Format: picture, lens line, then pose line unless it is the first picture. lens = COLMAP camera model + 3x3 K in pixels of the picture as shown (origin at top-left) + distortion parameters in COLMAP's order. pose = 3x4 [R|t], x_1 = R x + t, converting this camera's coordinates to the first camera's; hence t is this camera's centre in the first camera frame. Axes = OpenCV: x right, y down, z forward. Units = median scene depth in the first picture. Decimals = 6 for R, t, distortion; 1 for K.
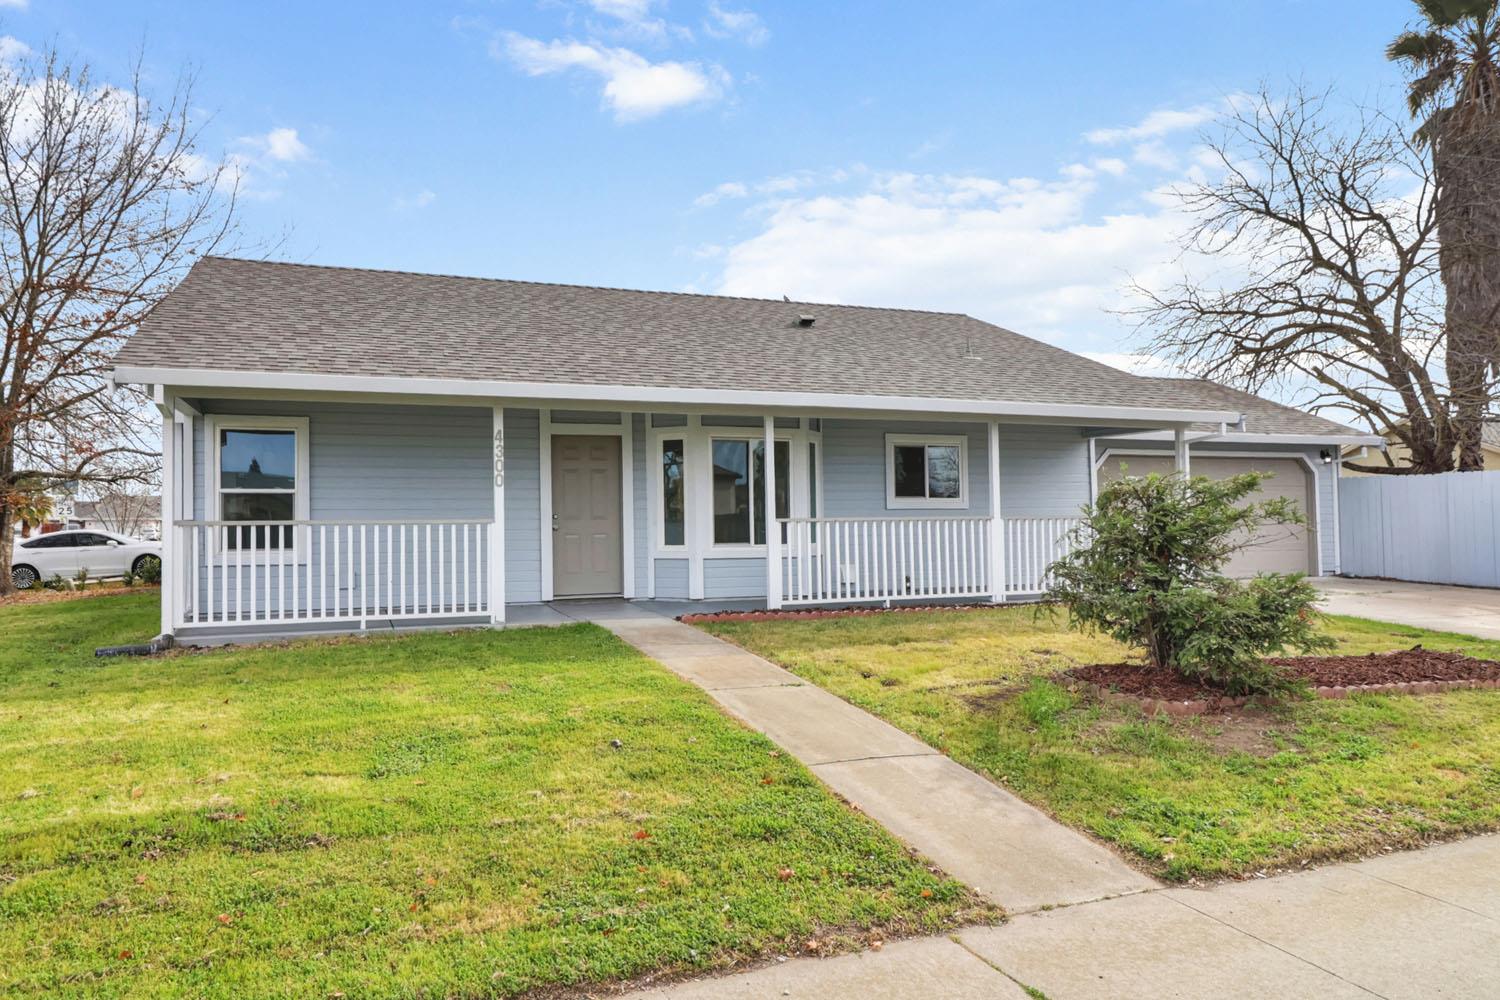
lens RADIAL K [[928.8, 0, 716.5], [0, 928.8, 494.2], [0, 0, 1]] dist [0.006848, 0.001232]
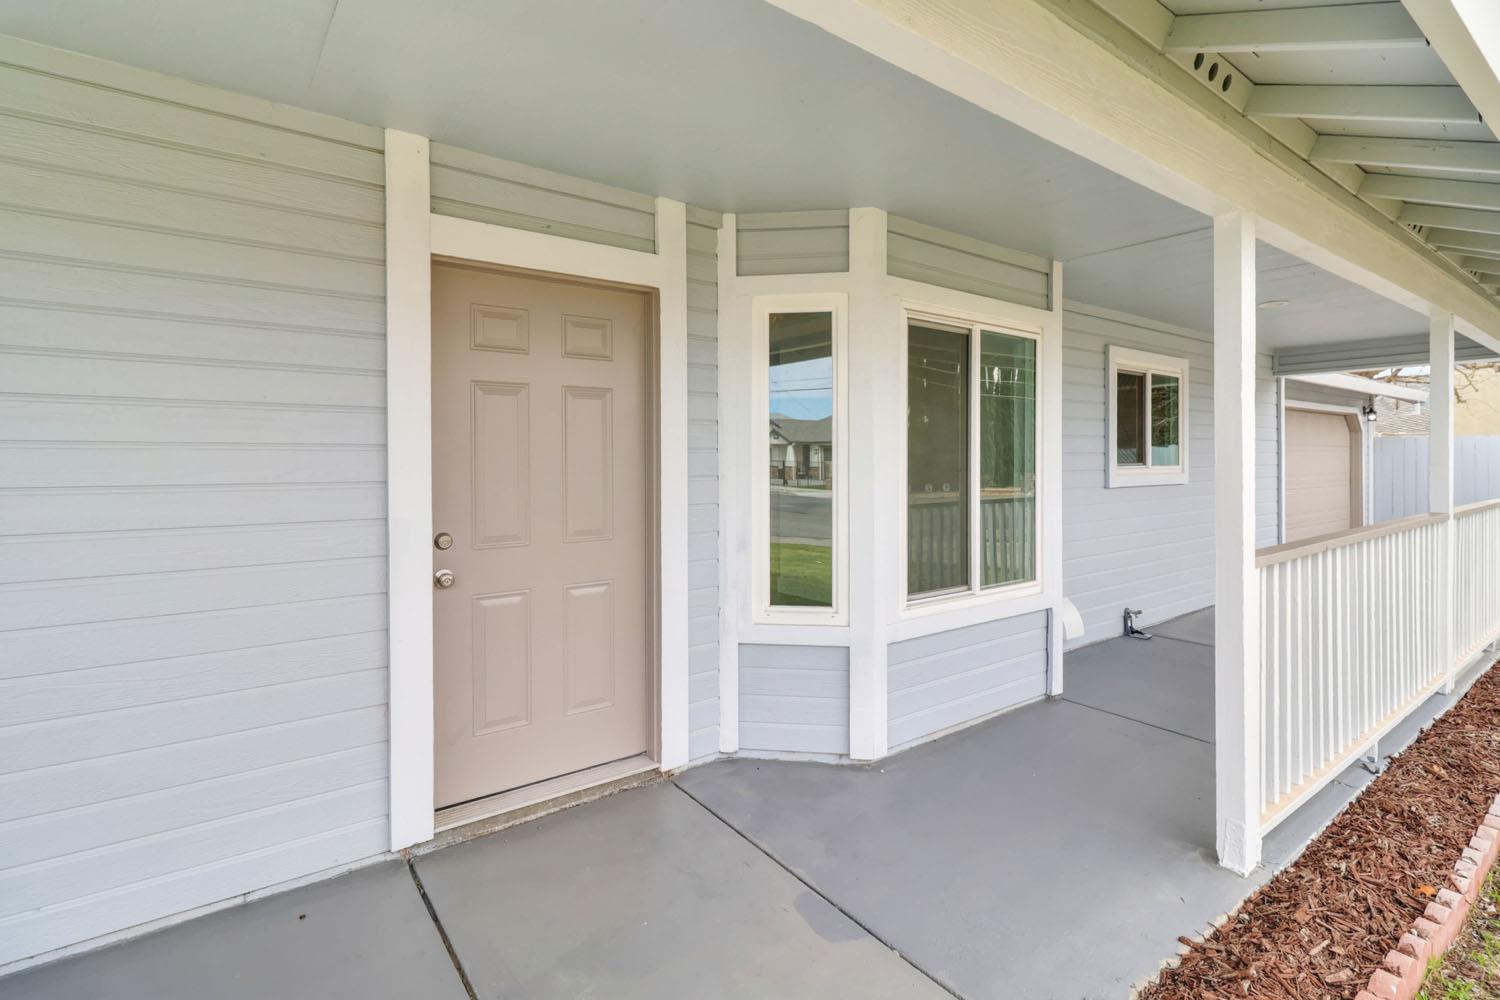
lens RADIAL K [[696.0, 0, 745.3], [0, 696.0, 454.4], [0, 0, 1]] dist [0.009946, 0.000049]
pose [[0.968775, 0.009609, 0.247756, -0.133423], [-0.015261, 0.999665, 0.020905, -0.008834], [-0.247472, -0.024033, 0.968597, 0.748202]]
